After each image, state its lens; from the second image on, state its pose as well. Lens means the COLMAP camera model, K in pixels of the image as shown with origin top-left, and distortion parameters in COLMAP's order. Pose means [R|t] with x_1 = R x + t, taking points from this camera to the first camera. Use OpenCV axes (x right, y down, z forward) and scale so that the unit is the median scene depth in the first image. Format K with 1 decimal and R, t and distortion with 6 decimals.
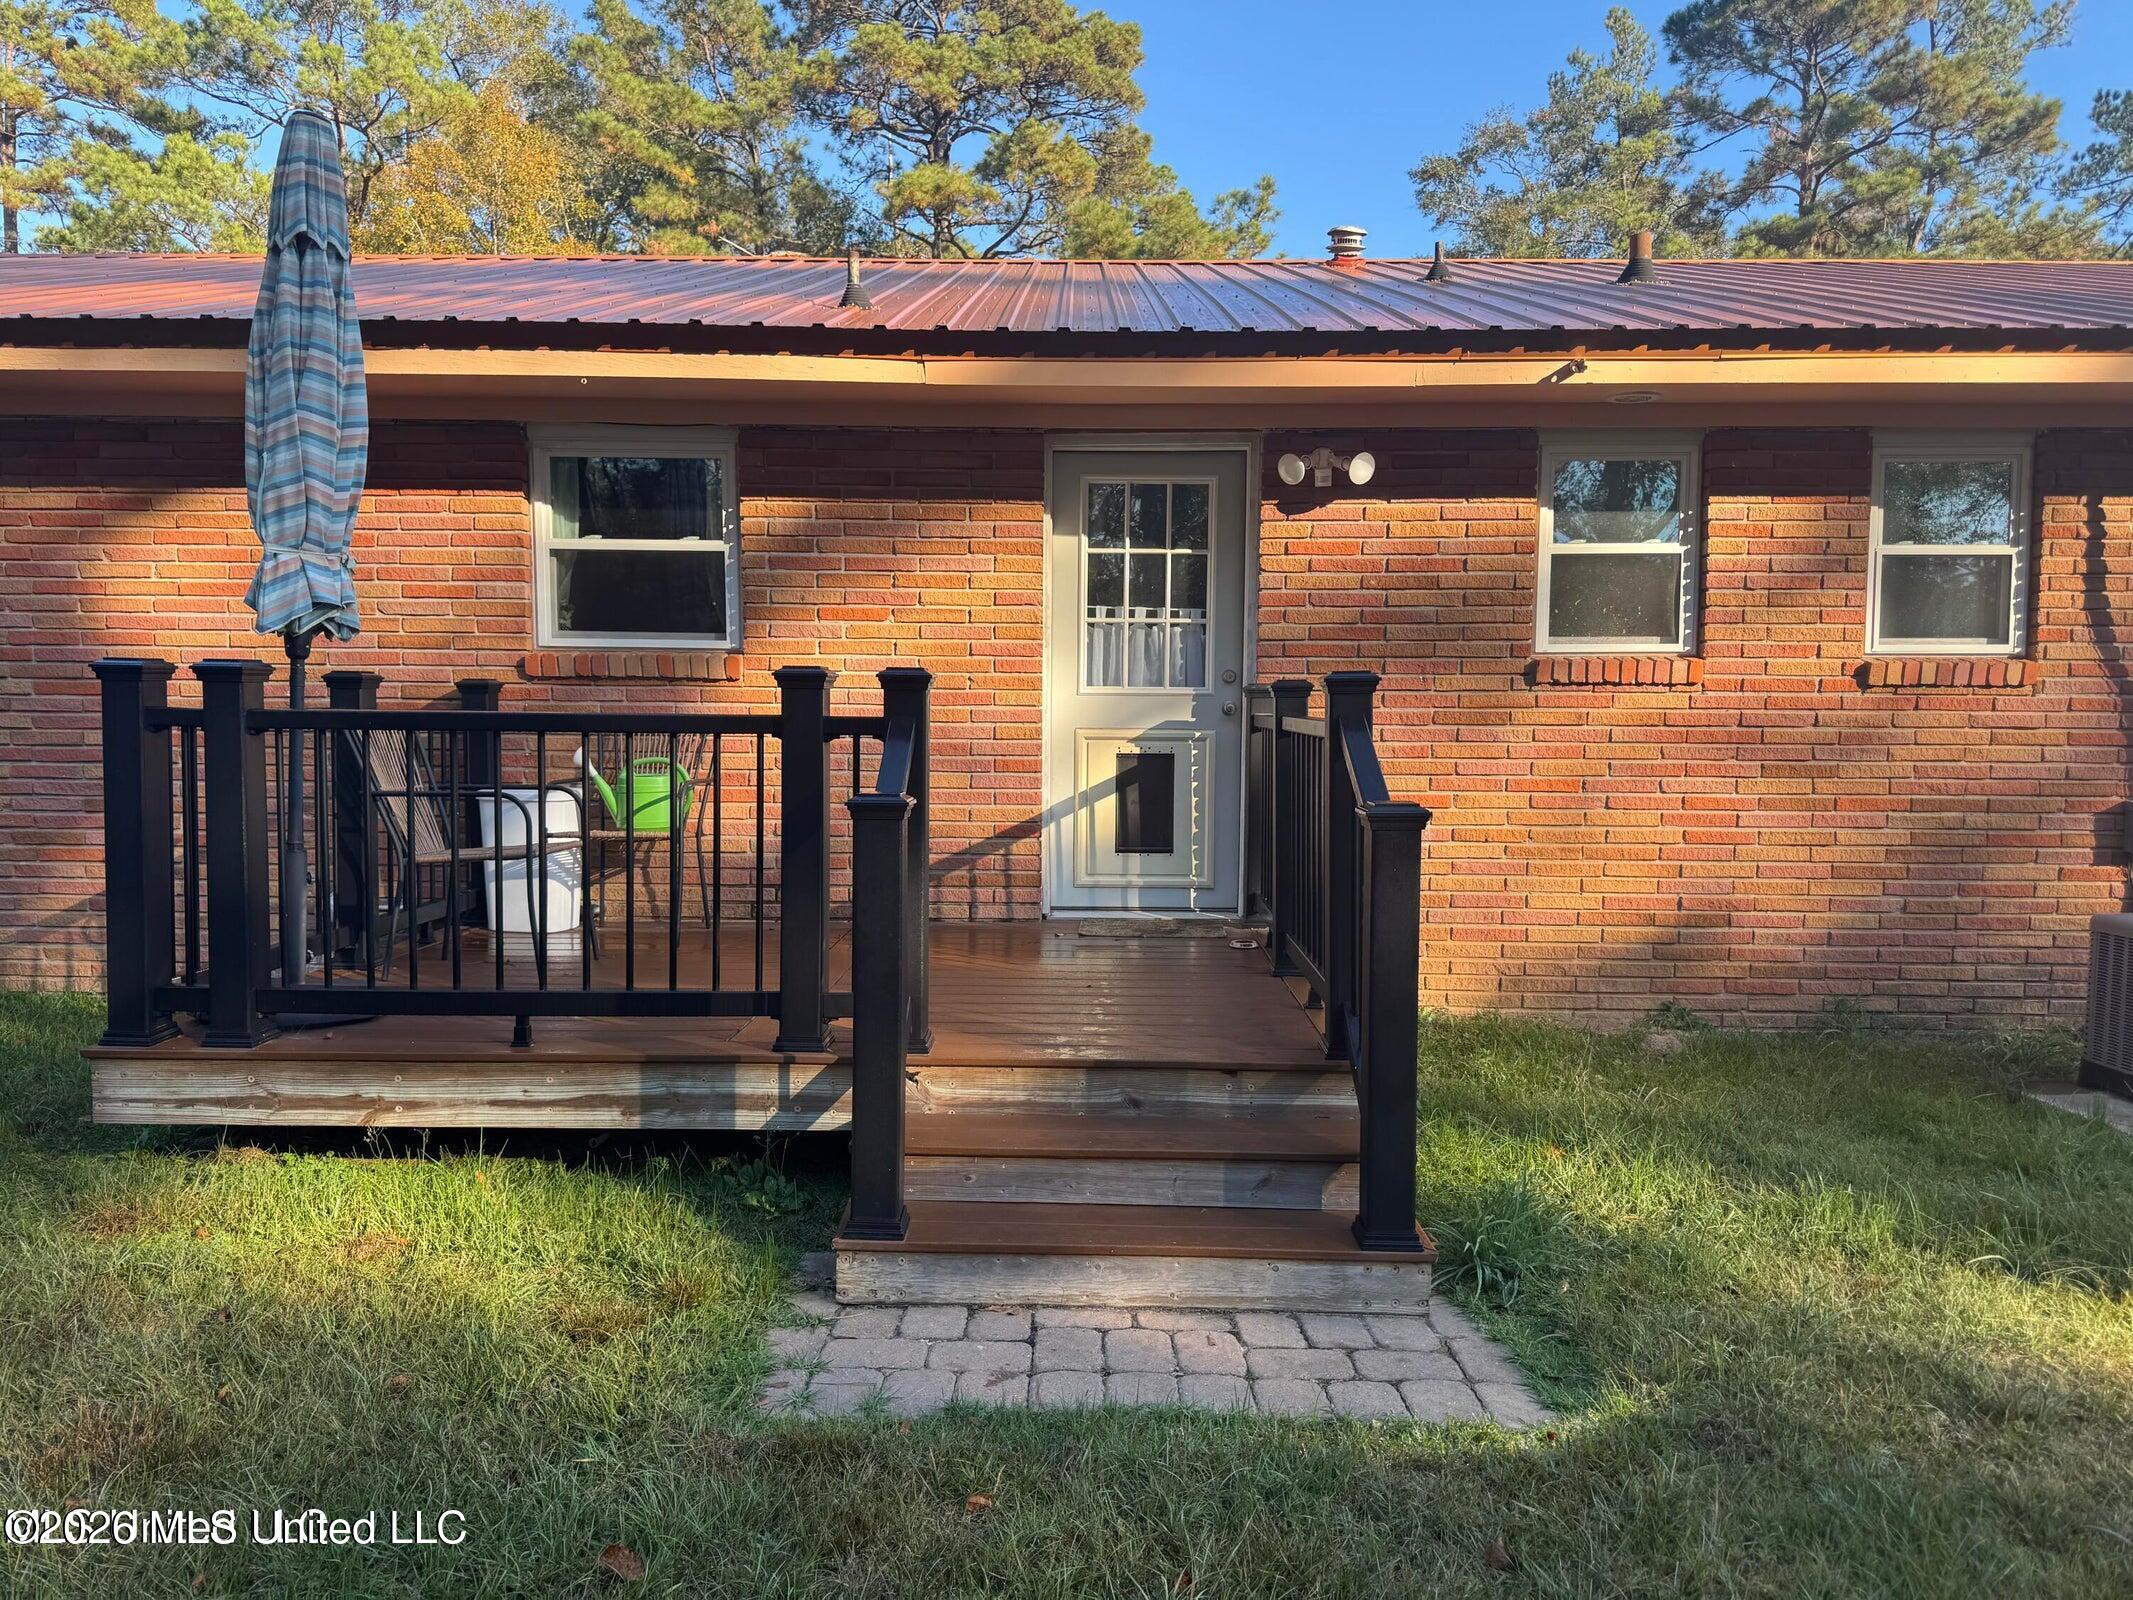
lens RADIAL K [[1540.1, 0, 968.2], [0, 1540.1, 792.3], [0, 0, 1]] dist [0.101994, -0.111225]
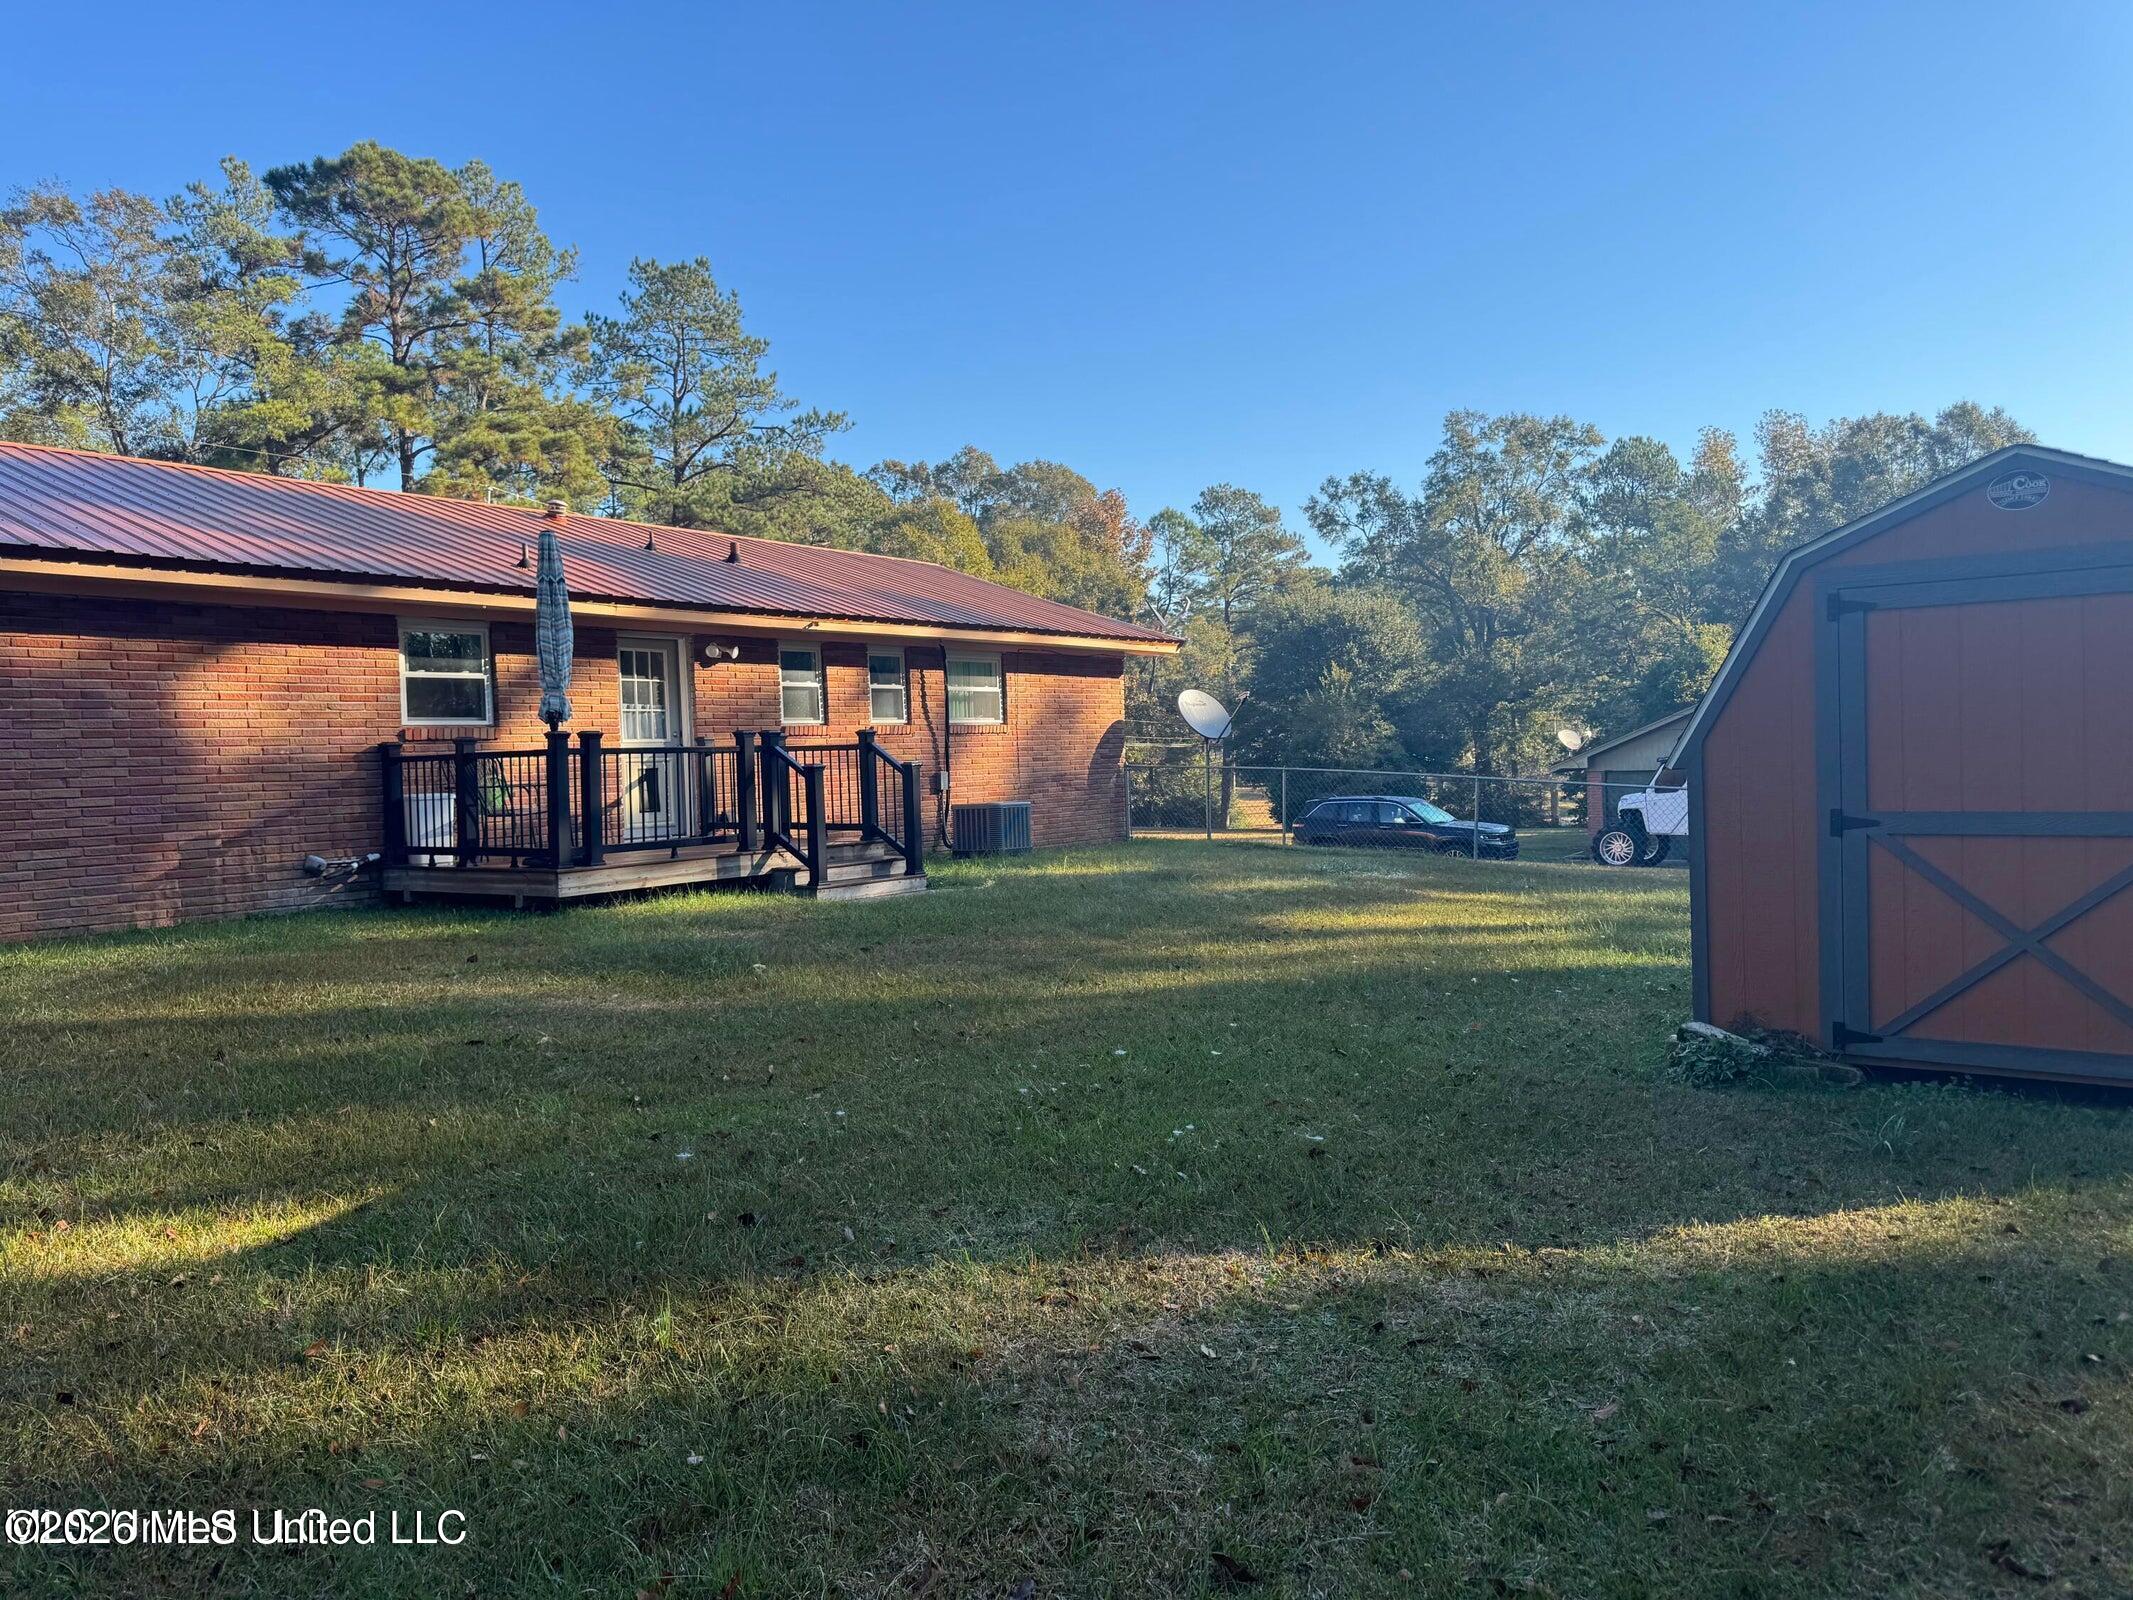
lens RADIAL K [[1540.1, 0, 968.2], [0, 1540.1, 792.3], [0, 0, 1]] dist [0.101994, -0.111225]
pose [[0.629095, -0.045321, 0.776006, -1.392643], [0.079713, 0.996797, -0.006406, 0.062982], [-0.773231, 0.065888, 0.630693, -0.822973]]
